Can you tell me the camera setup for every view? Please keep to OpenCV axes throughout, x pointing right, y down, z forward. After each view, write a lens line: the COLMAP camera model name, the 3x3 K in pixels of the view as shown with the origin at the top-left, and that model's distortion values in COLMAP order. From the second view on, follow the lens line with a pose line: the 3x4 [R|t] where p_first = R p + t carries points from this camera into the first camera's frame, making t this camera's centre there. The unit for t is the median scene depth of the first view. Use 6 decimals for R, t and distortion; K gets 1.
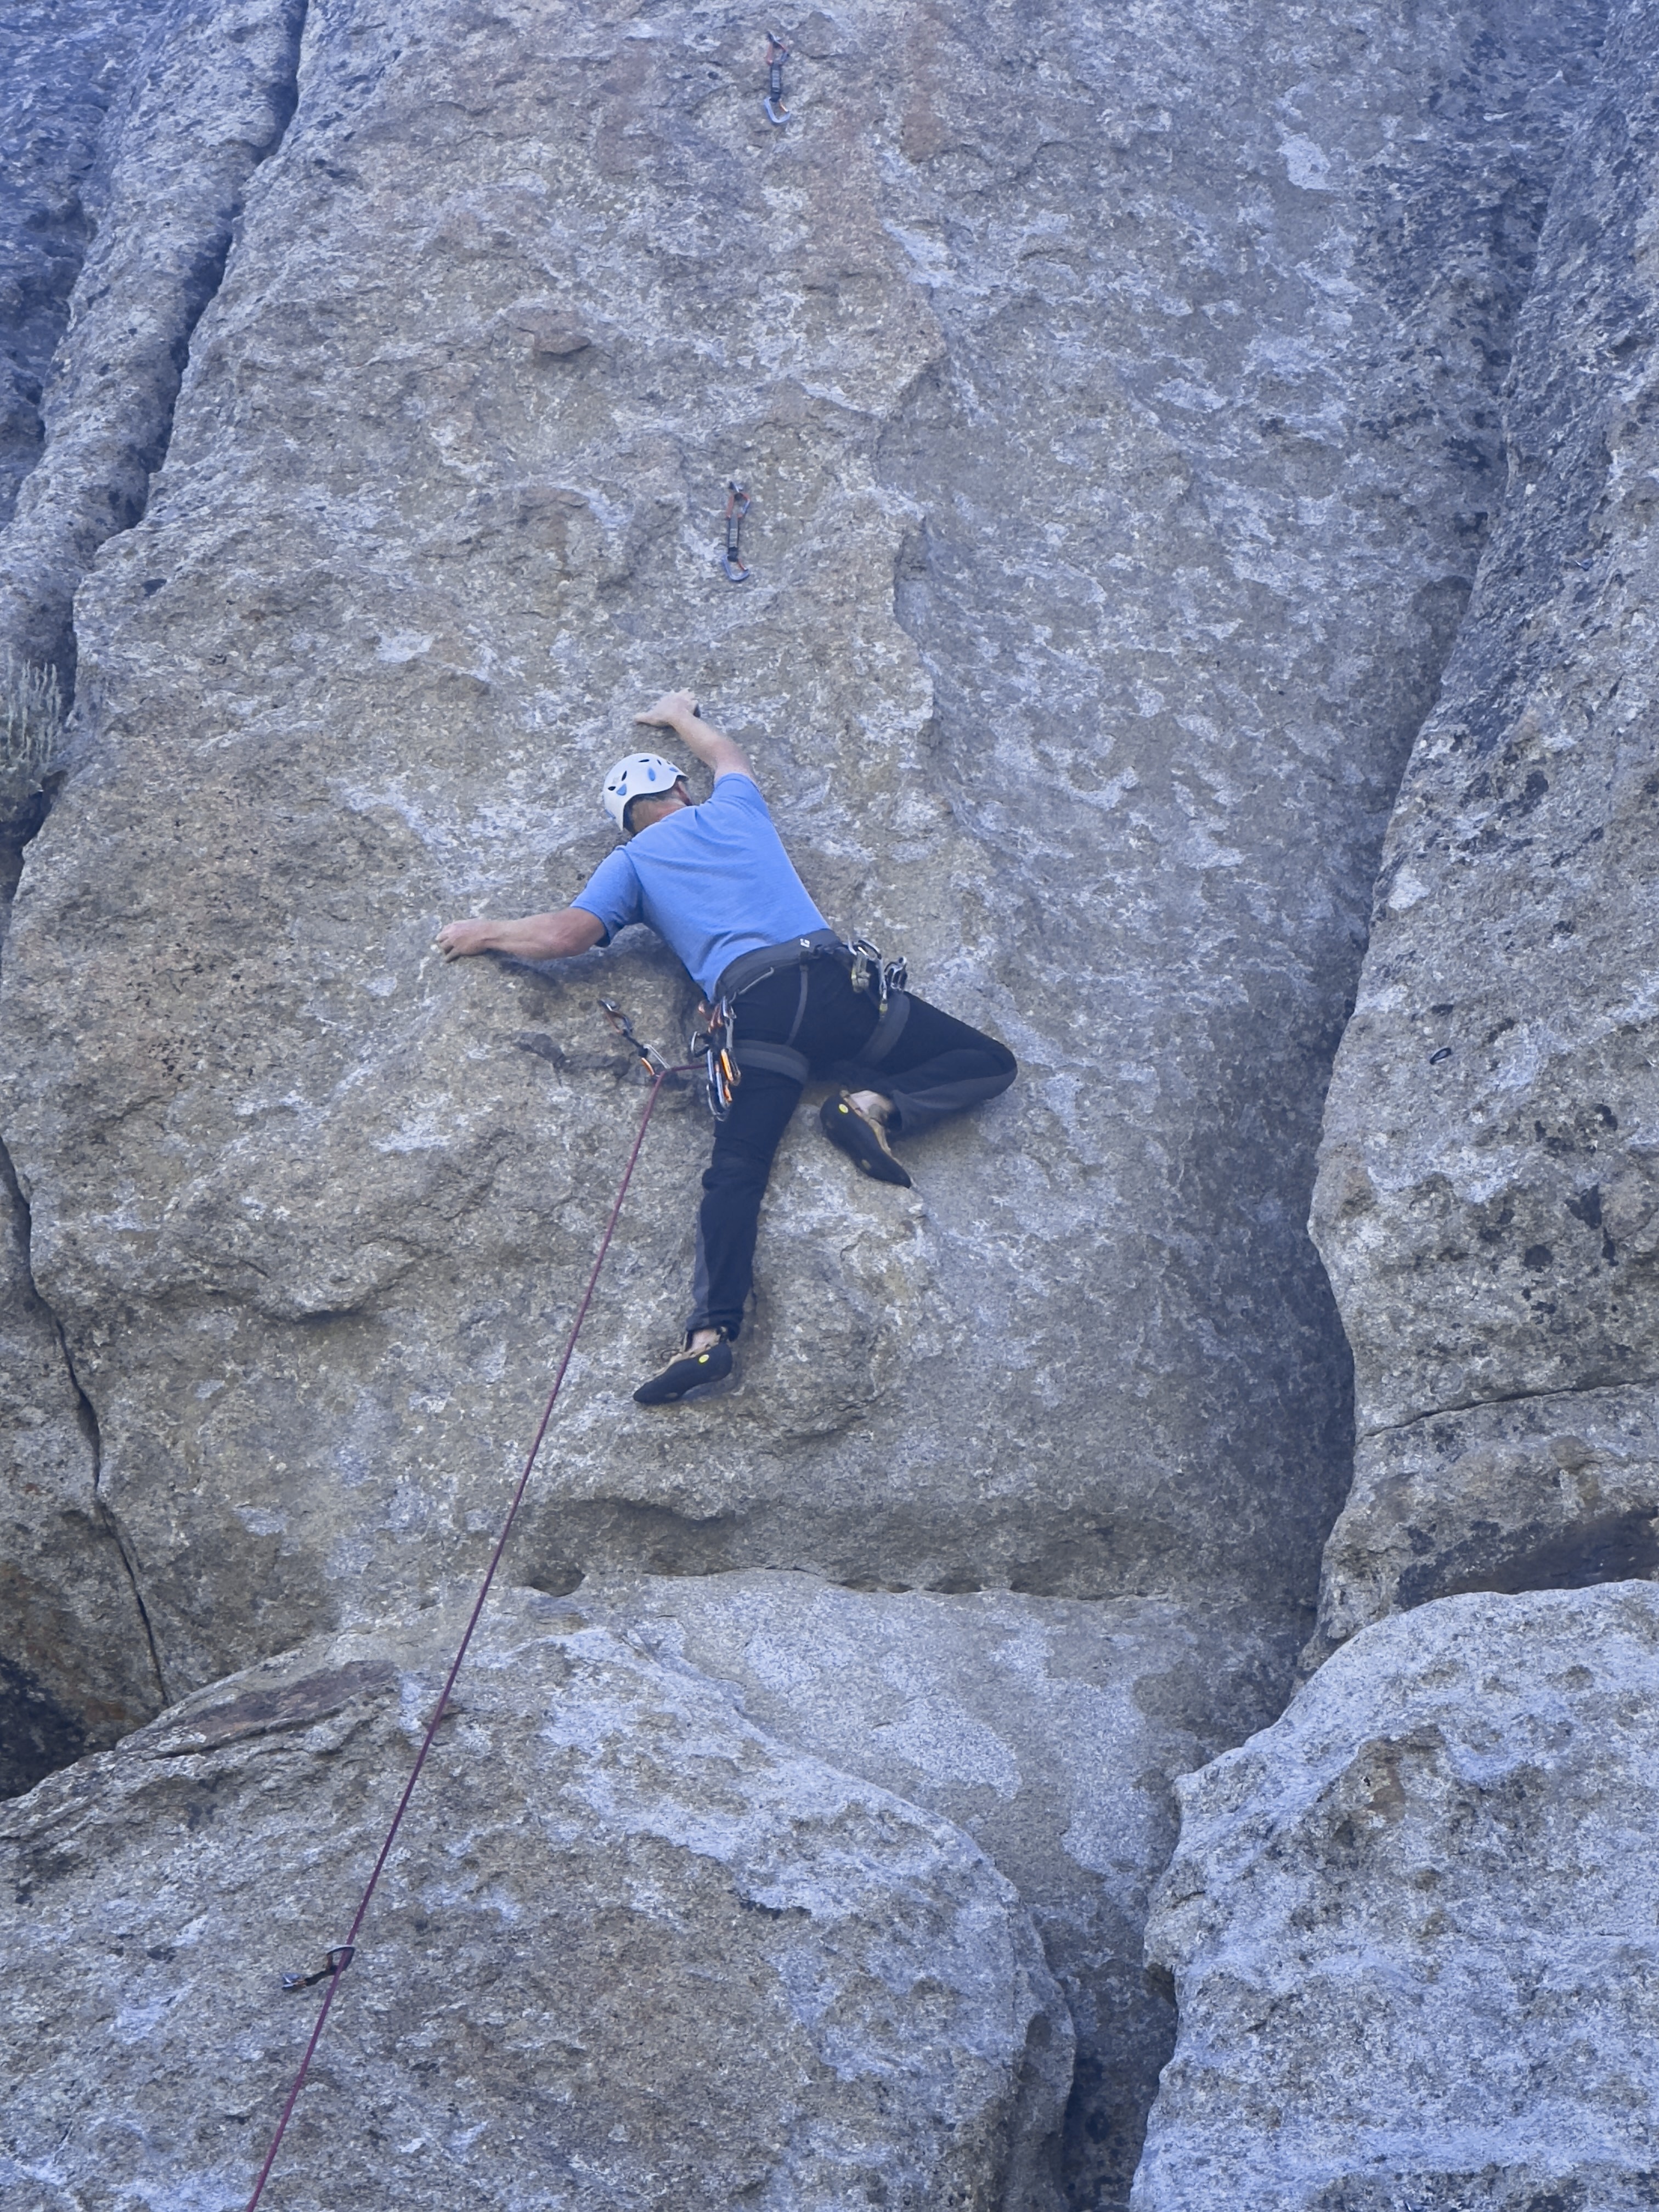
lens RADIAL K [[6767.8, 0, 829.5], [0, 6767.8, 1106.0], [0, 0, 1]] dist [-0.625805, 17.965440]
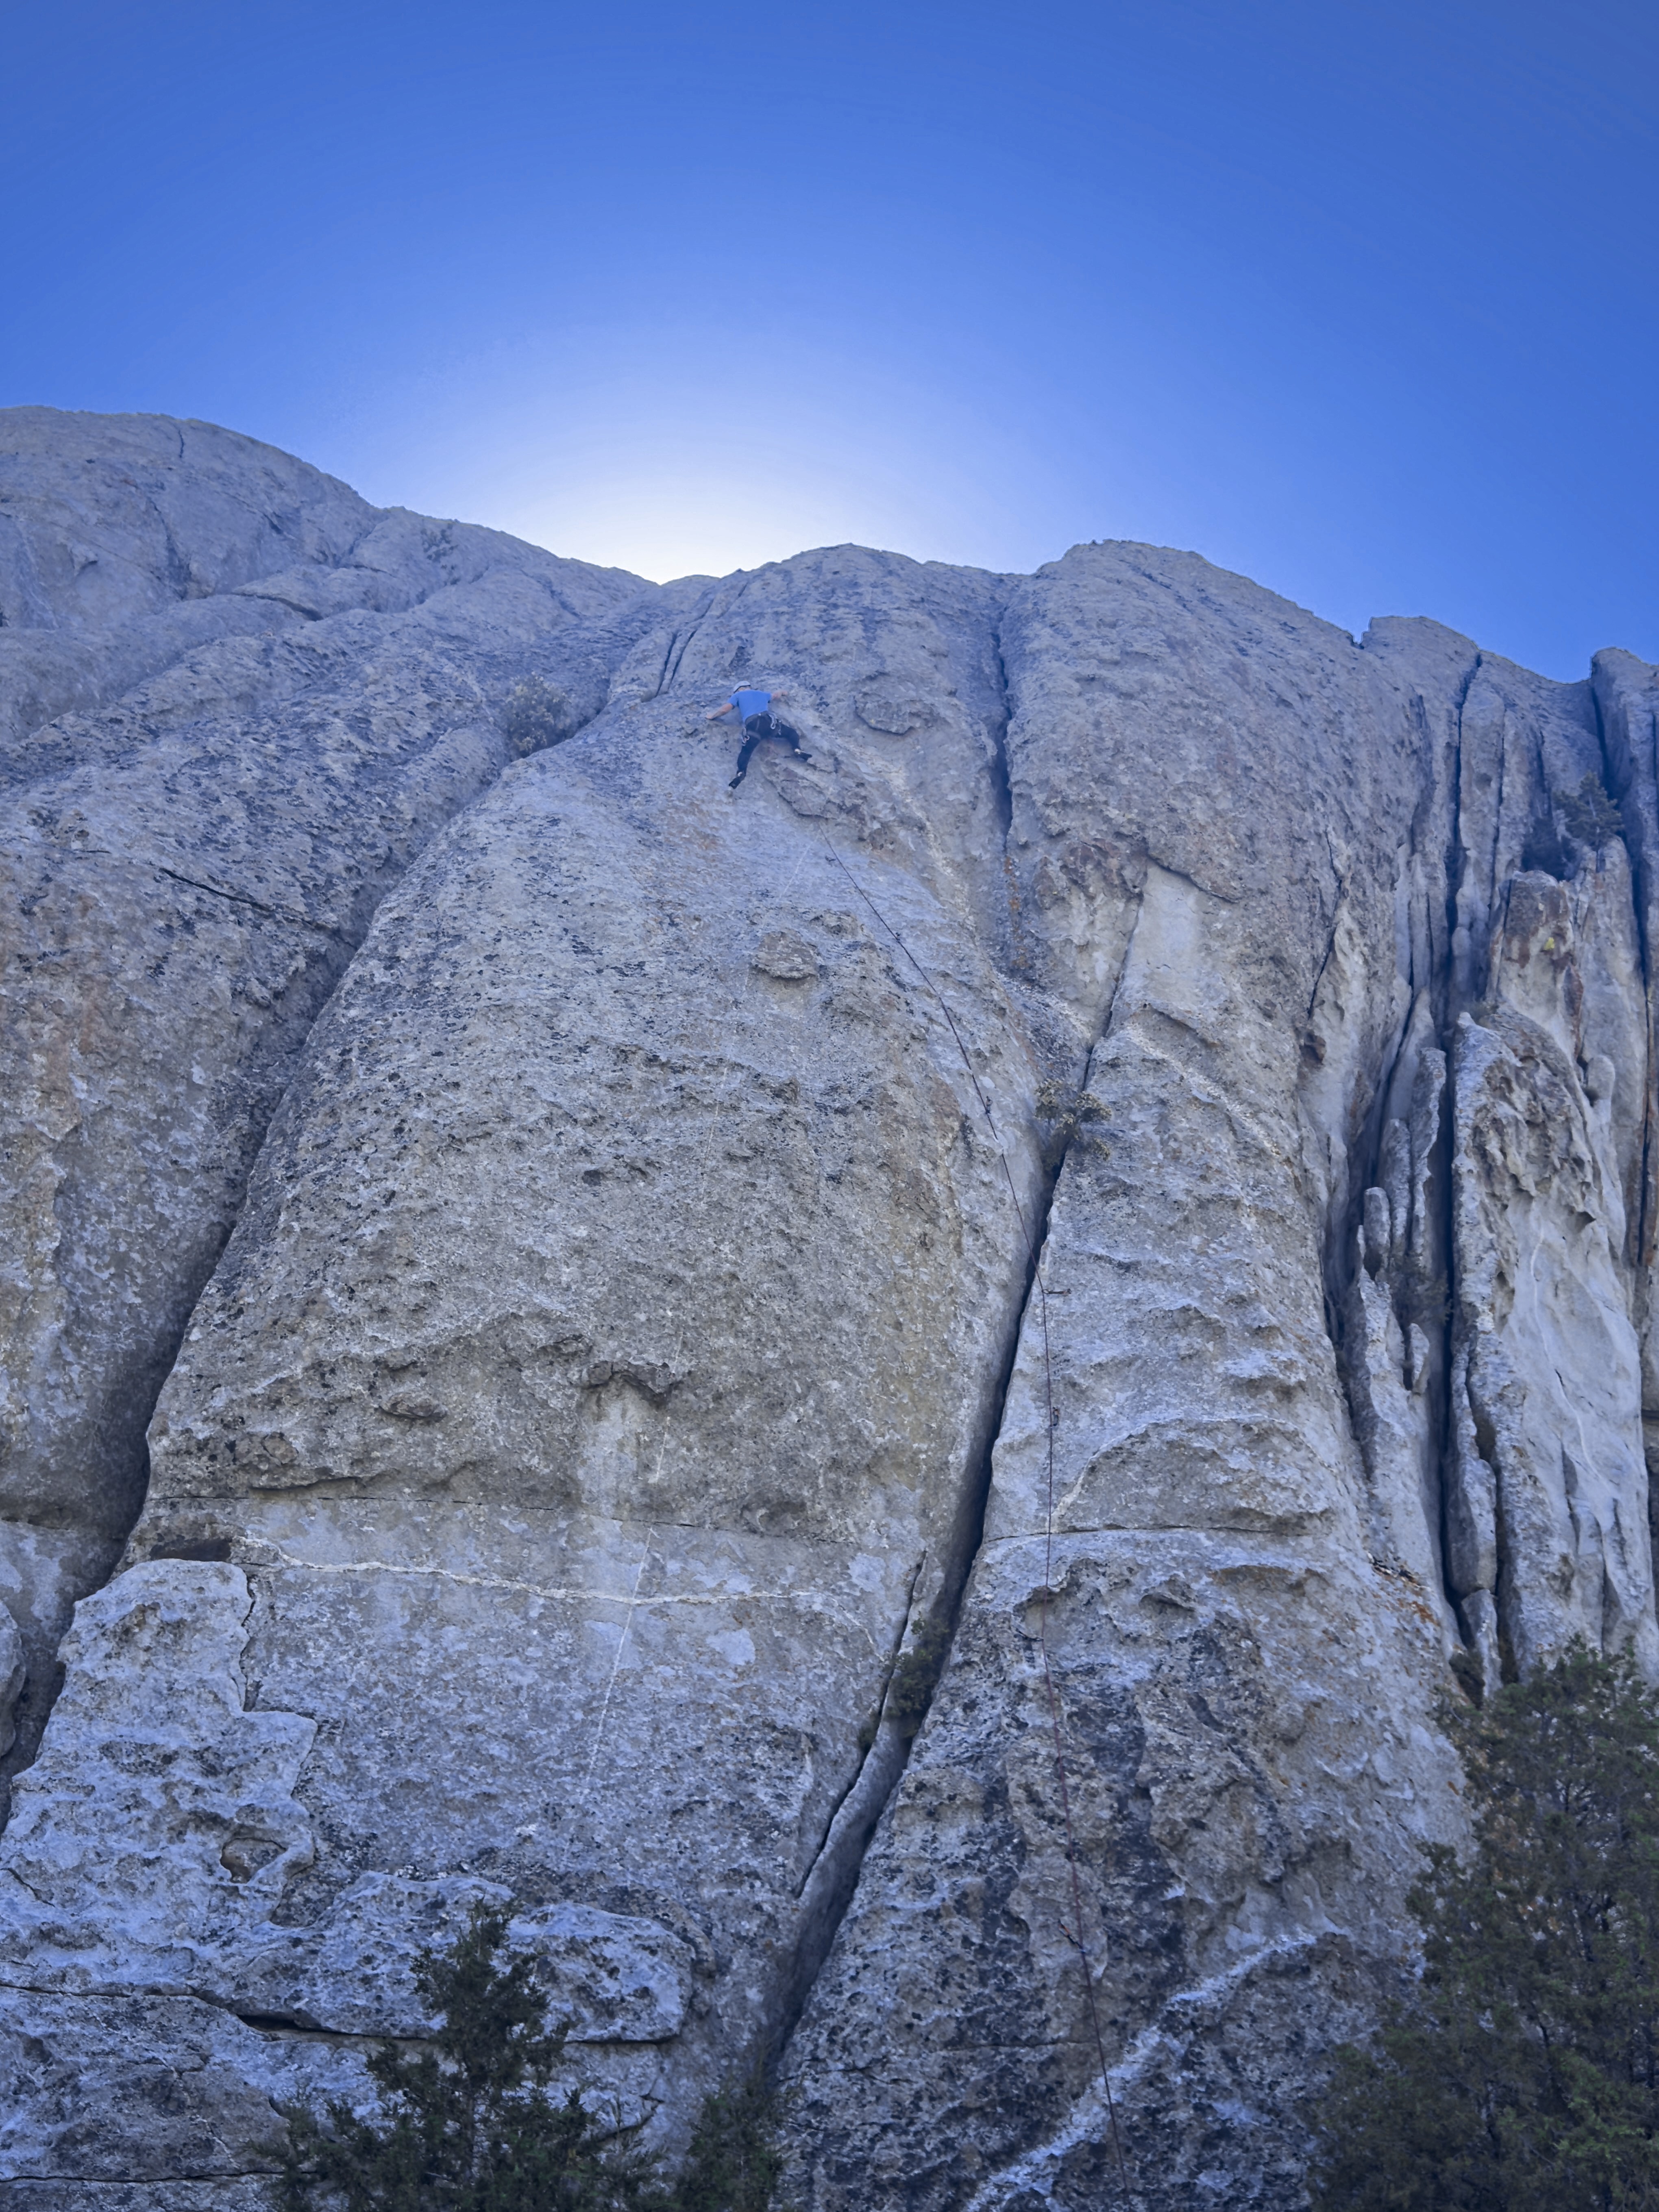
lens RADIAL K [[2291.0, 0, 820.9], [0, 2291.0, 1094.4], [0, 0, 1]] dist [0.201803, -0.479882]
pose [[0.888300, 0.231850, 0.396445, -0.130389], [-0.221217, 0.972484, -0.073059, -0.136008], [-0.402475, -0.022802, 0.915147, -0.219601]]
